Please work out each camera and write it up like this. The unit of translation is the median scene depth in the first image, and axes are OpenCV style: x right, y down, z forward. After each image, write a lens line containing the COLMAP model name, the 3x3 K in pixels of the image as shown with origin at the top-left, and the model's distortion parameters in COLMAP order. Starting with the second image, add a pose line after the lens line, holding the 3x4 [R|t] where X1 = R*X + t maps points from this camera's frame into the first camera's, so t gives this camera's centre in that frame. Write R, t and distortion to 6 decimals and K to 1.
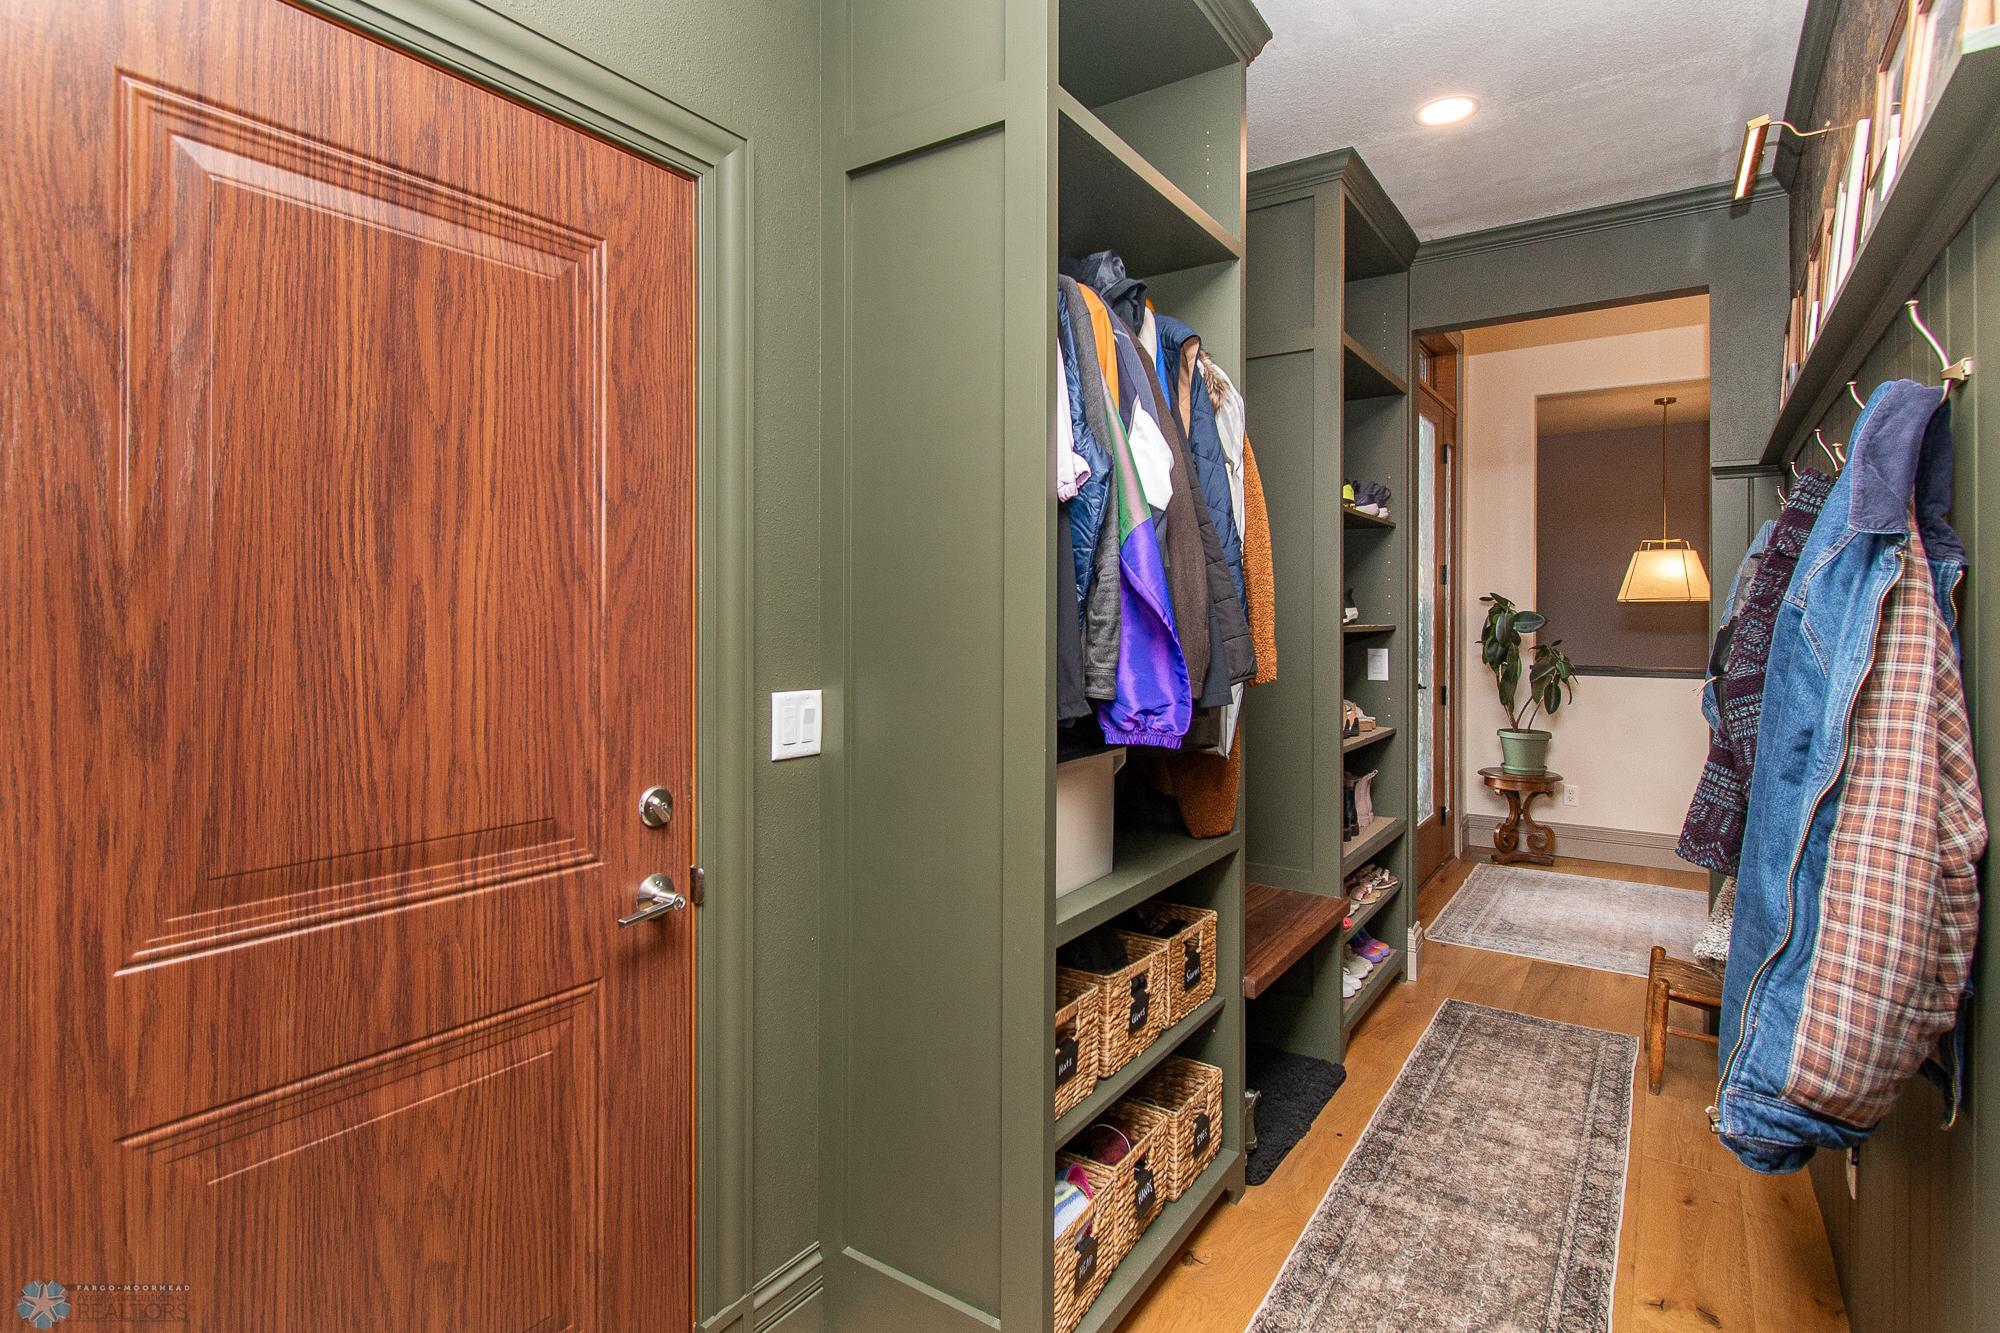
lens RADIAL K [[964.7, 0, 1000.0], [0, 964.7, 666.5], [0, 0, 1]] dist [0.001474, -0.000166]
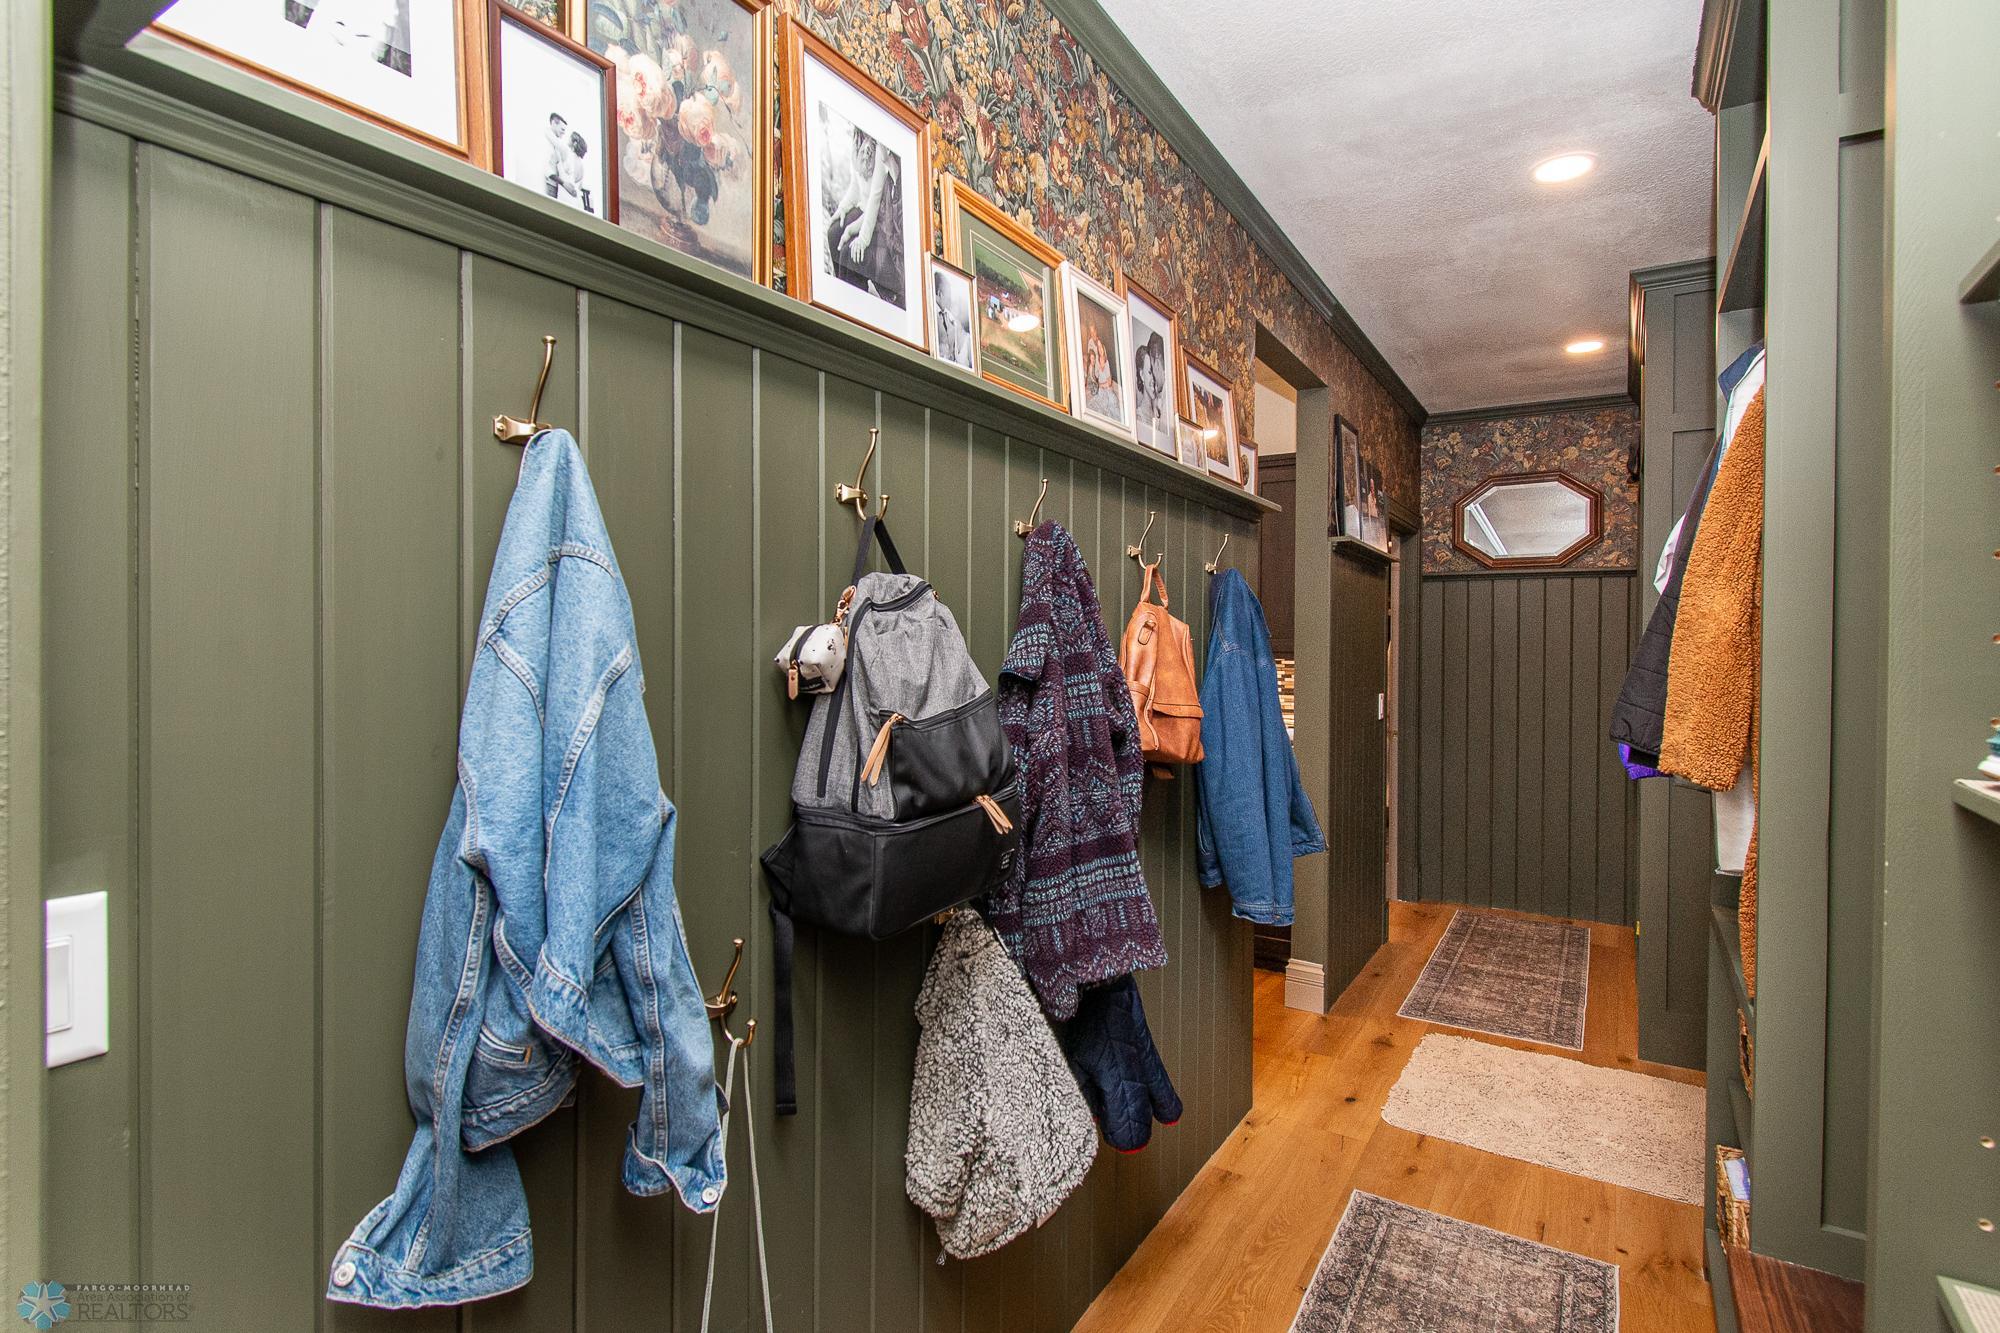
lens RADIAL K [[964.7, 0, 1000.0], [0, 964.7, 666.5], [0, 0, 1]] dist [0.001474, -0.000166]
pose [[-0.999055, -0.006991, -0.042909, 1.409394], [-0.007434, 0.999921, 0.010159, -0.025957], [0.042835, 0.010468, -0.999027, 2.570759]]
